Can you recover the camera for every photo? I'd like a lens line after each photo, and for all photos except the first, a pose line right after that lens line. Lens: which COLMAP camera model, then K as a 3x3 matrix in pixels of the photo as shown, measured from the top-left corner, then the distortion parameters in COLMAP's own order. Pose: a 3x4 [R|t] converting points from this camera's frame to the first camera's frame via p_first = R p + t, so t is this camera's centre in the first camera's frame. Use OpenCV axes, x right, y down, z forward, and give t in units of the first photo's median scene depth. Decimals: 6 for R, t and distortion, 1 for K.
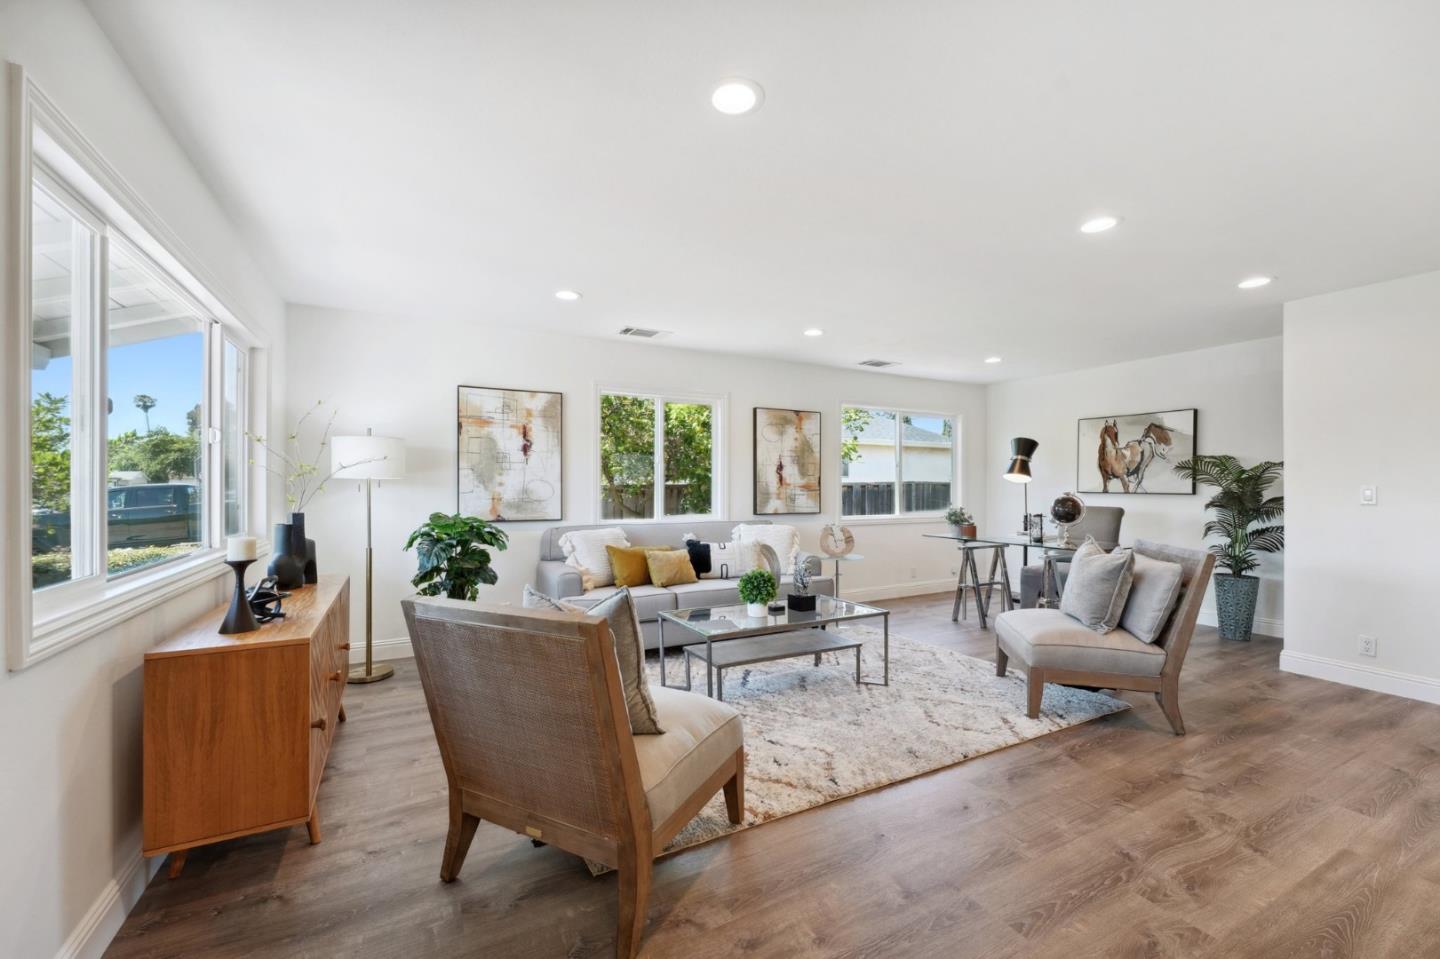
lens RADIAL K [[587.7, 0, 717.4], [0, 587.7, 485.4], [0, 0, 1]] dist [-0.000690, -0.000049]
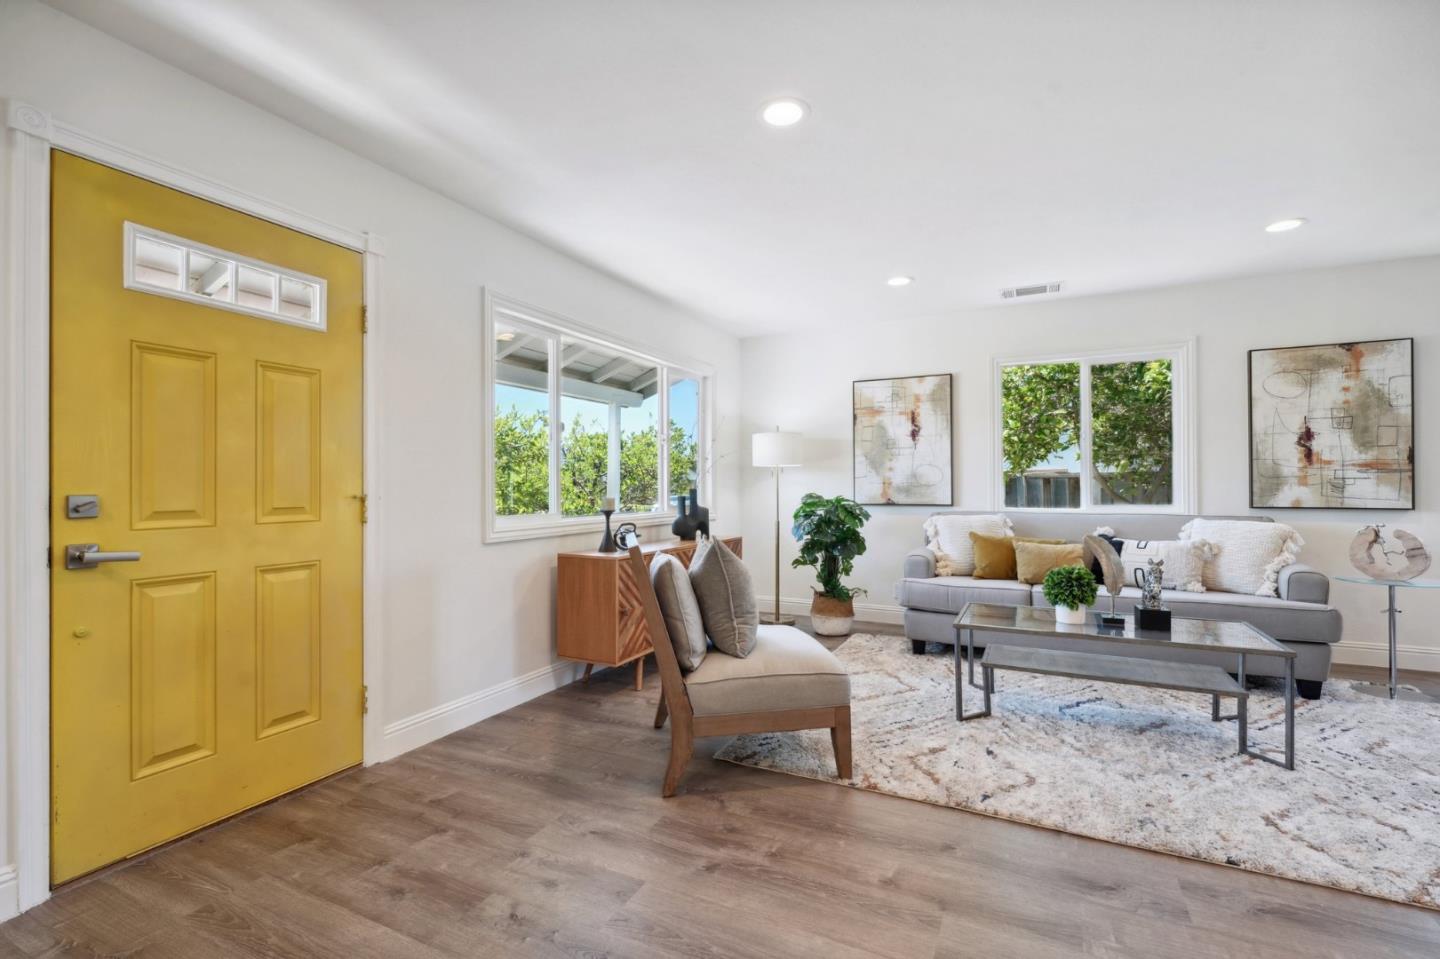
lens RADIAL K [[662.0, 0, 720.0], [0, 662.0, 479.5], [0, 0, 1]] dist [0.000114, 0.000049]
pose [[0.573827, -0.010758, -0.818906, 0.408931], [0.006375, 0.999942, -0.008668, 0.023584], [0.818952, -0.000247, 0.573862, 0.067107]]
